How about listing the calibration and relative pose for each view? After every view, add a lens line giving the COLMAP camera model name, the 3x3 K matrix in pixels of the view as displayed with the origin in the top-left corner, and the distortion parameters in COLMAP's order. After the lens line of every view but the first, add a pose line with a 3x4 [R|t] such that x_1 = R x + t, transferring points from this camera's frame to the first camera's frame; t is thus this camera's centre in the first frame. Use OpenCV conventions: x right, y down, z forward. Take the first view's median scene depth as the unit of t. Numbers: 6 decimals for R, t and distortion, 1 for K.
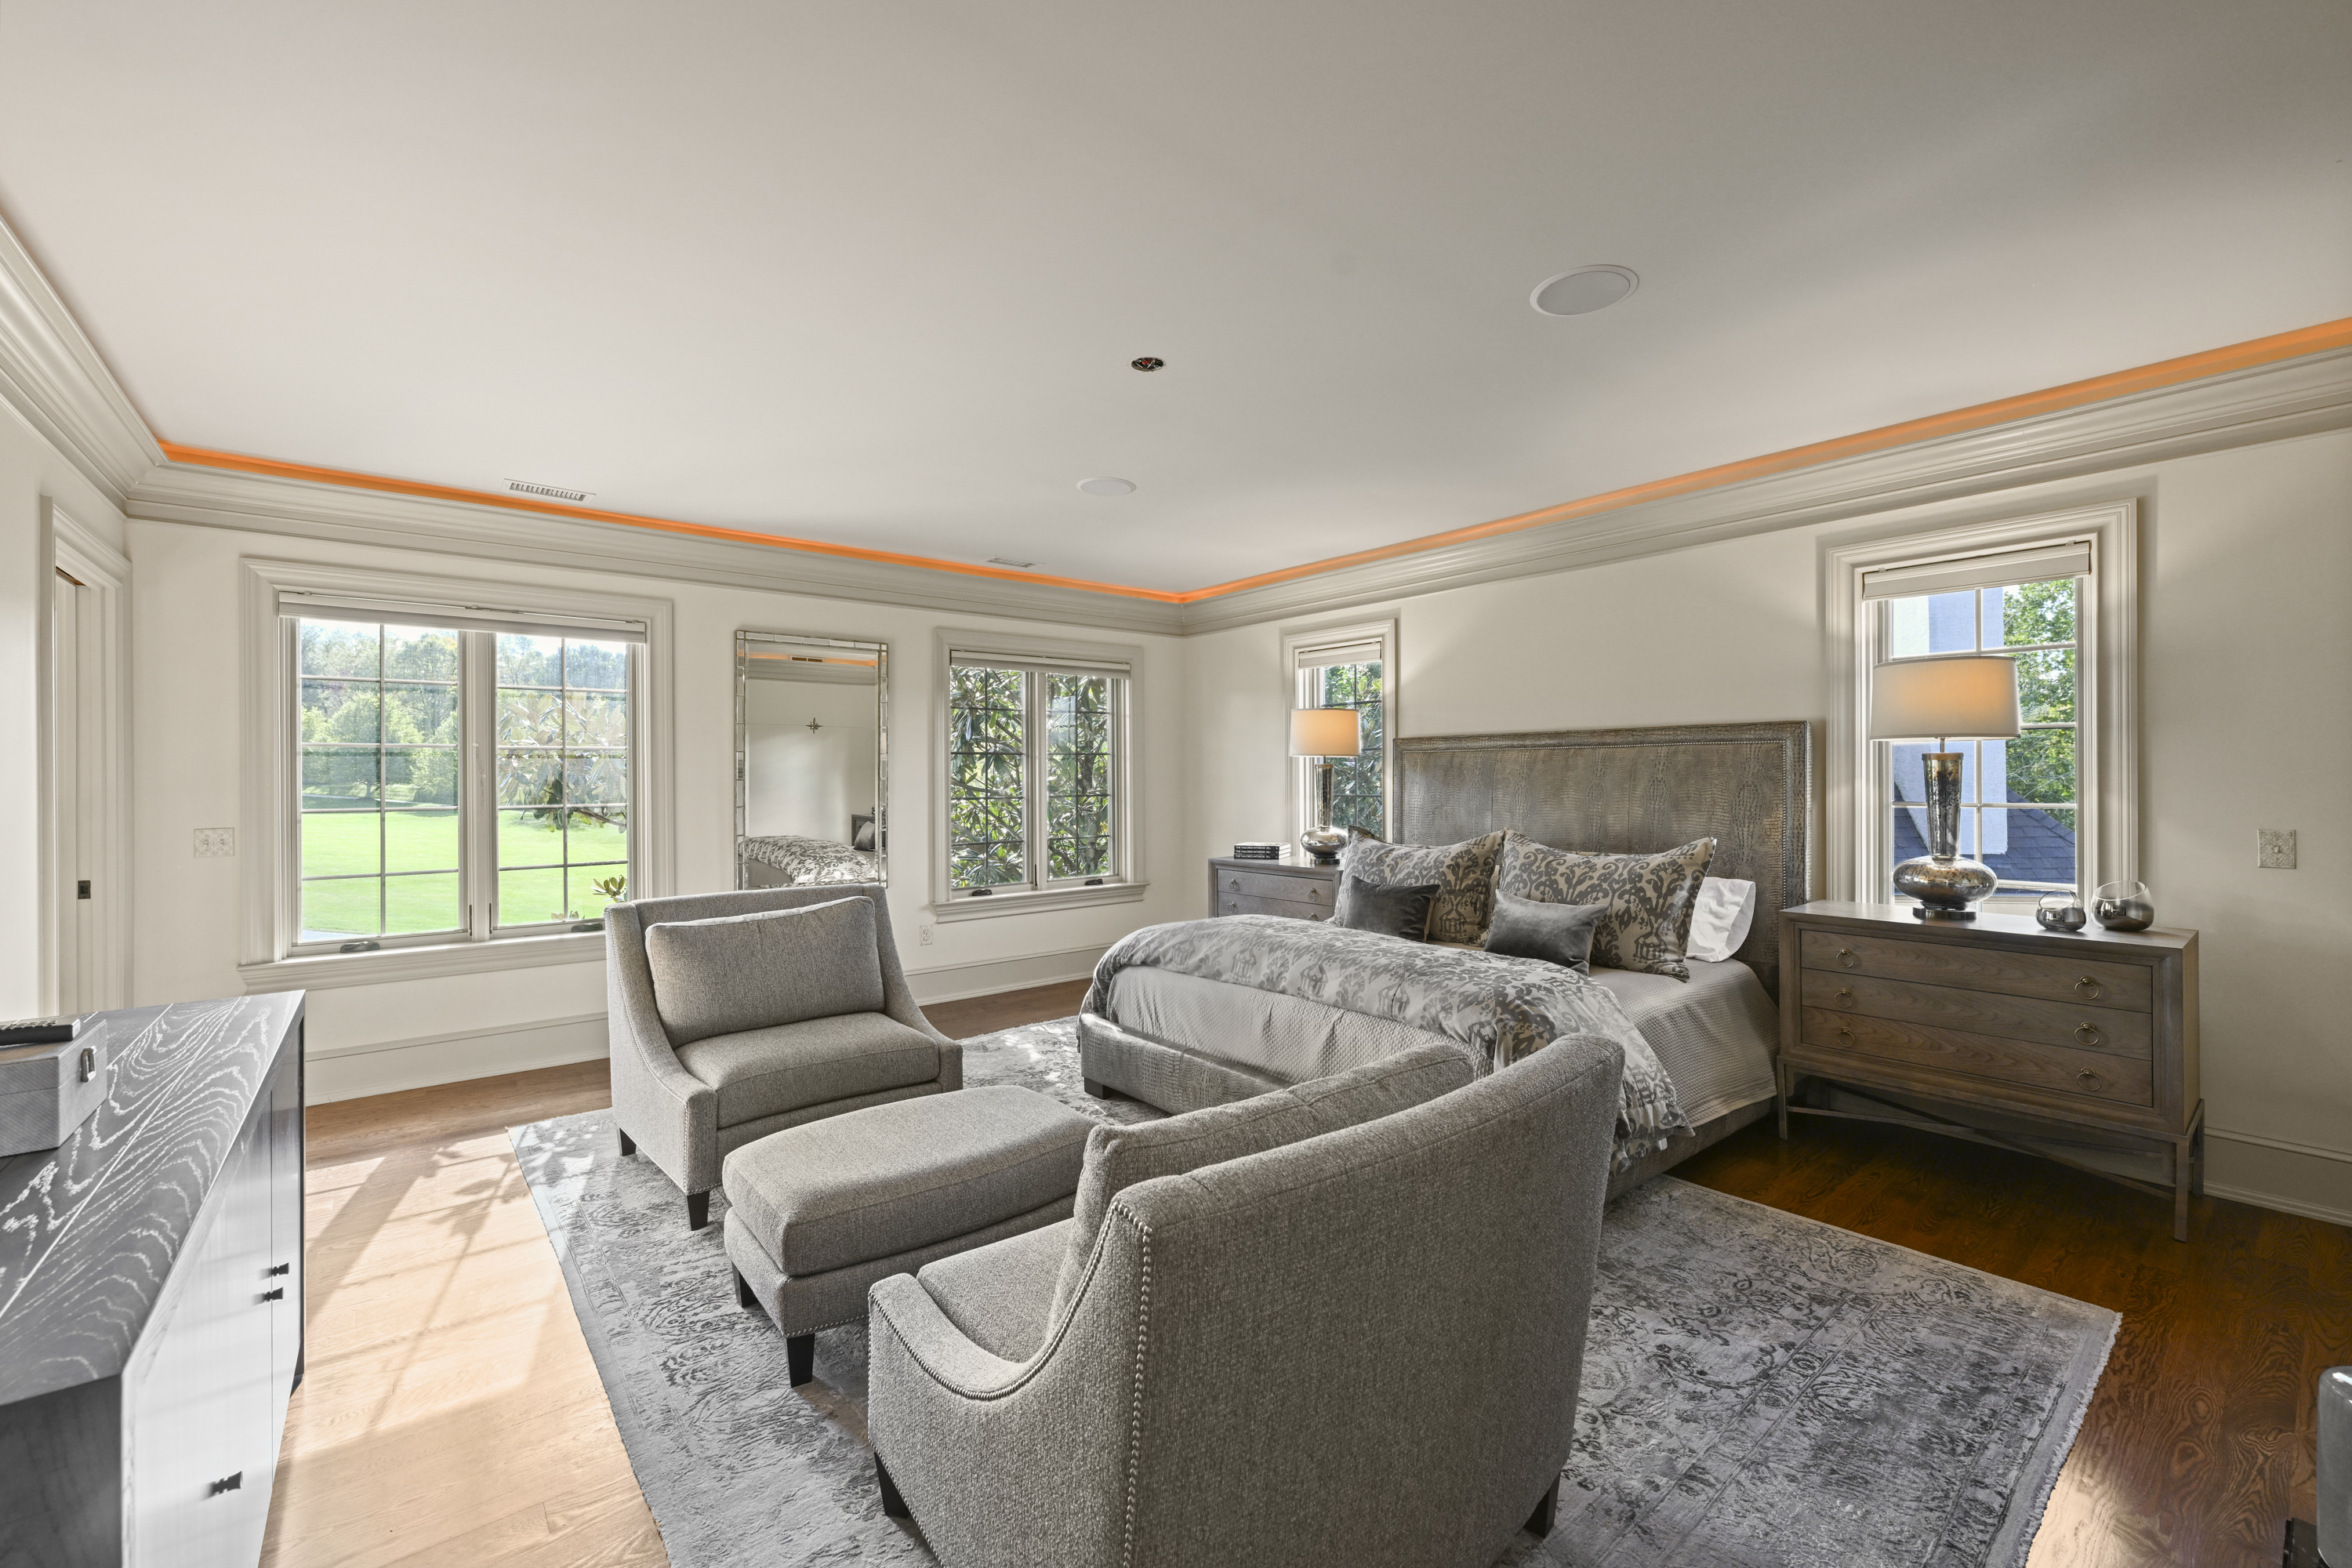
lens RADIAL K [[999.9, 0, 1183.1], [0, 999.9, 776.1], [0, 0, 1]] dist [-0.004417, -0.000141]
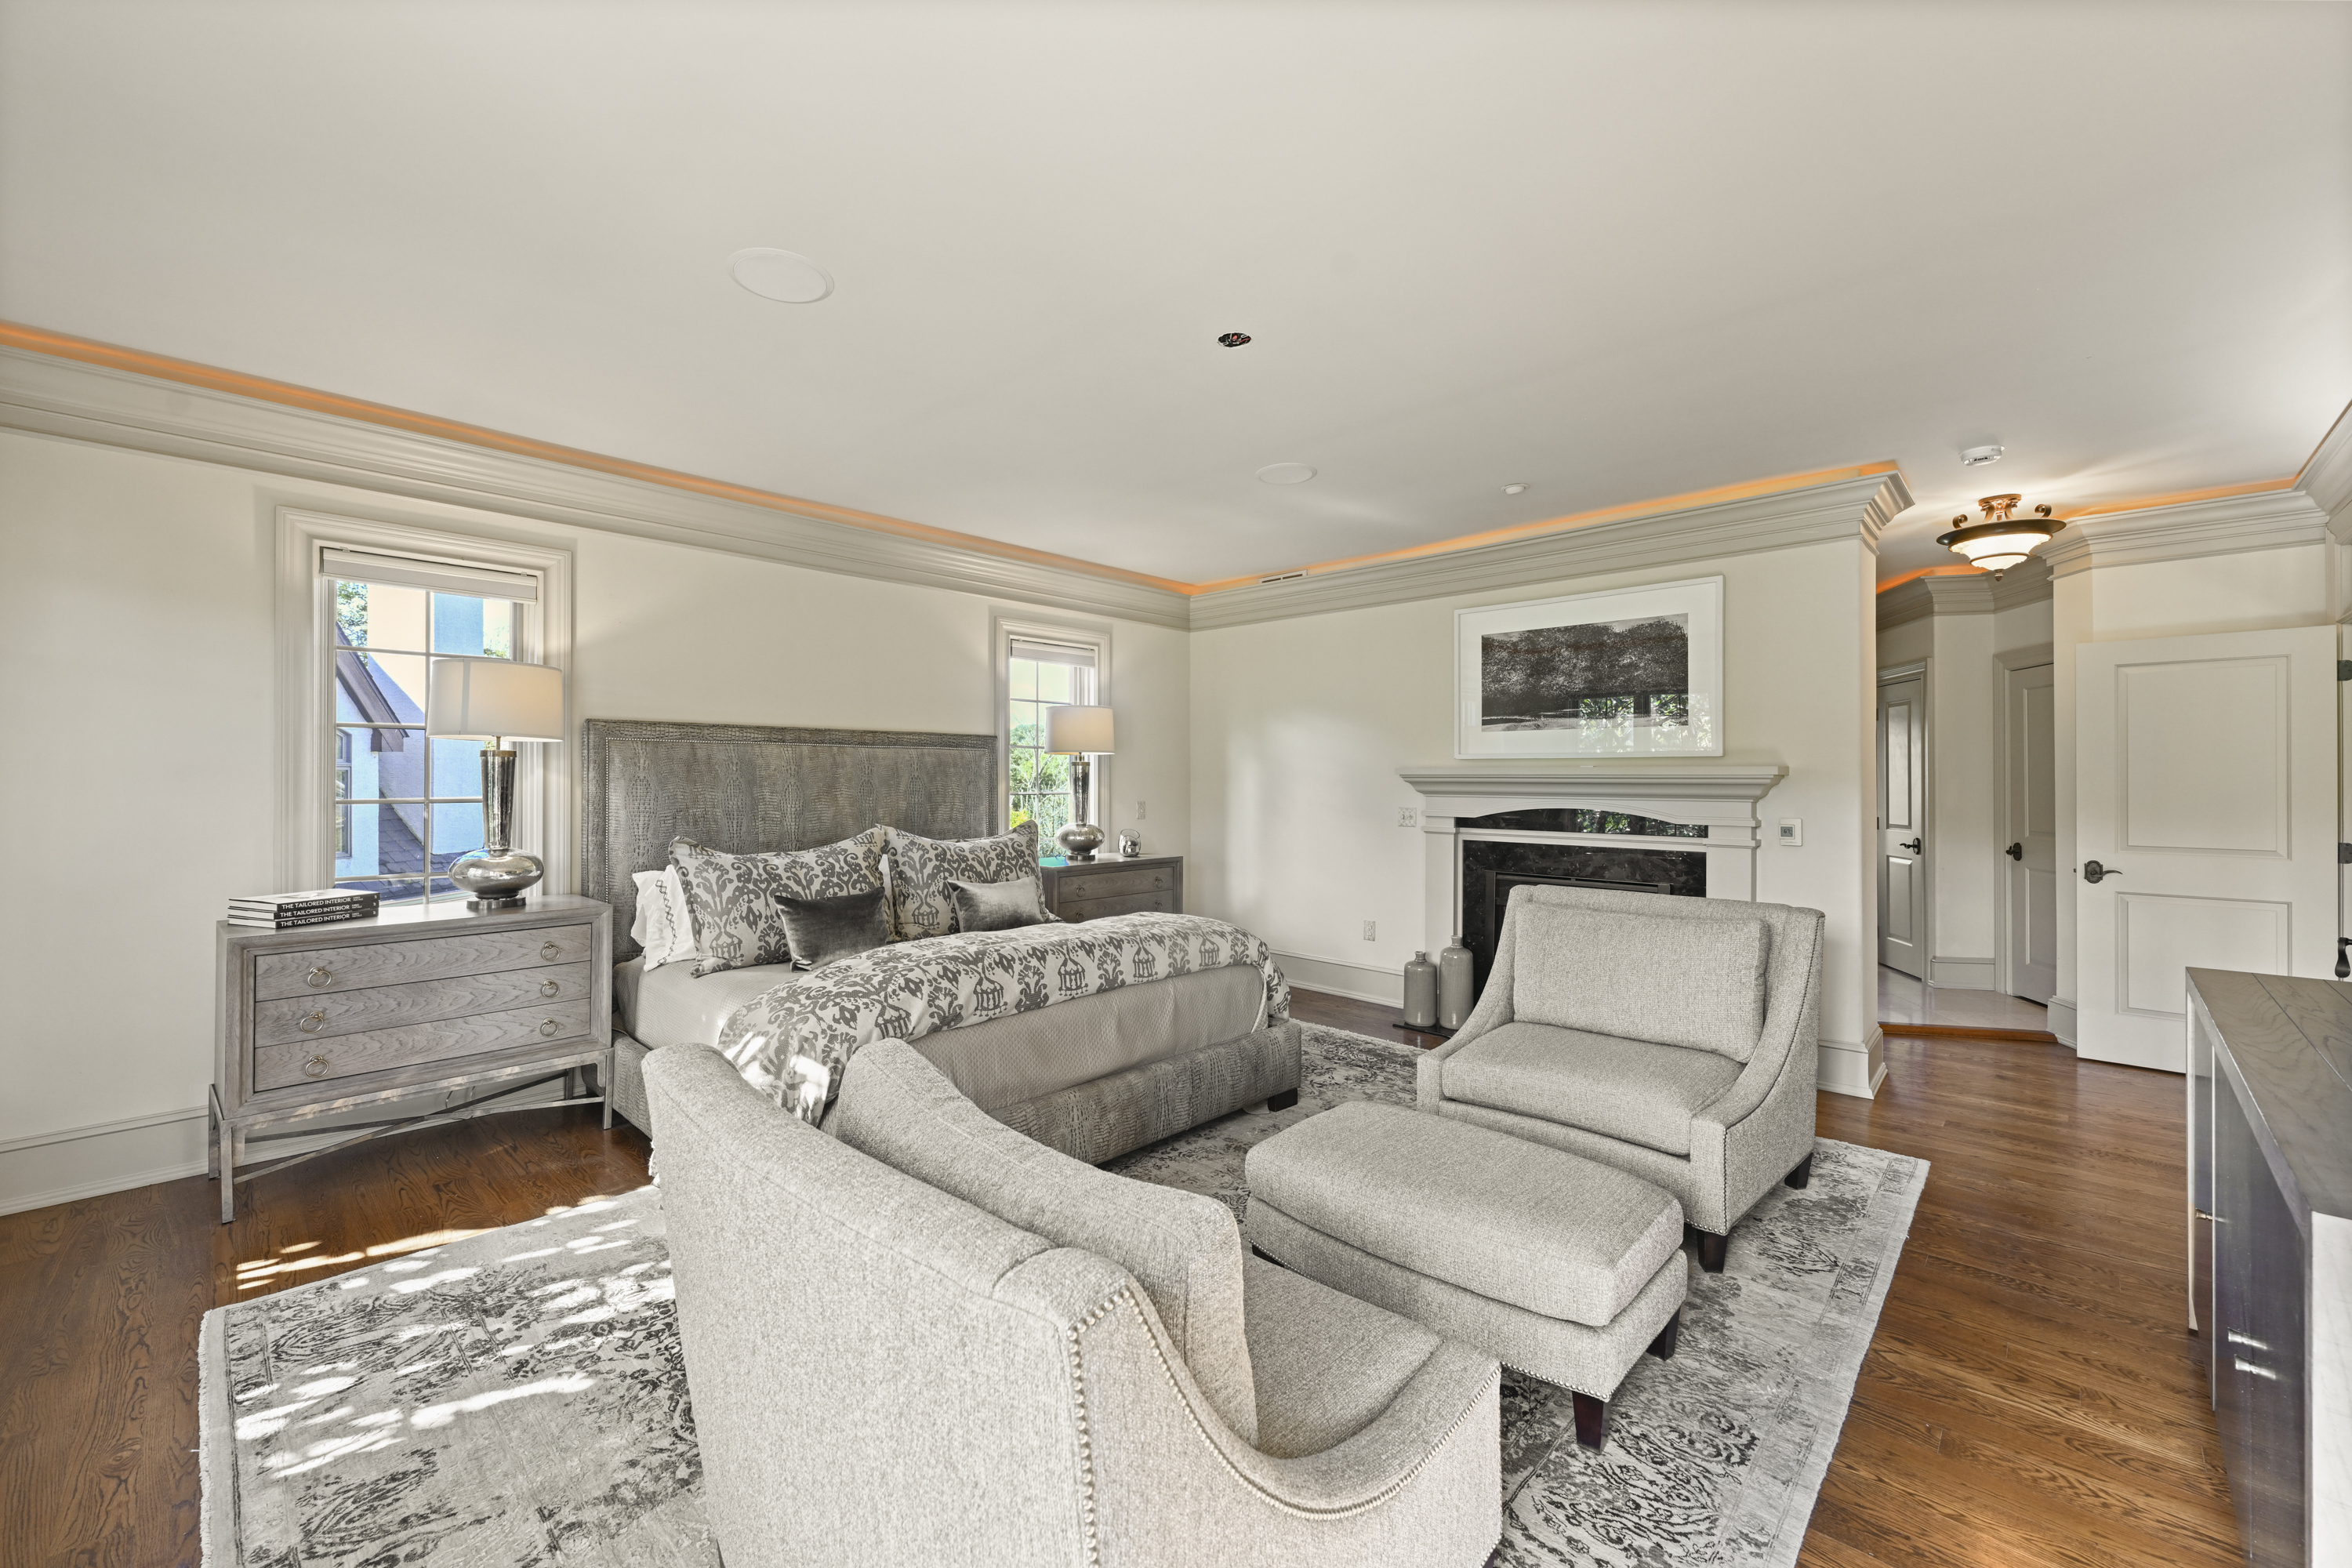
lens RADIAL K [[936.1, 0, 1183.6], [0, 936.1, 785.2], [0, 0, 1]] dist [0.001733, -0.000432]
pose [[-0.138858, -0.006905, 0.990288, -0.597531], [-0.006058, 0.999963, 0.006123, 0.004583], [-0.990294, -0.005149, -0.138895, 0.762699]]
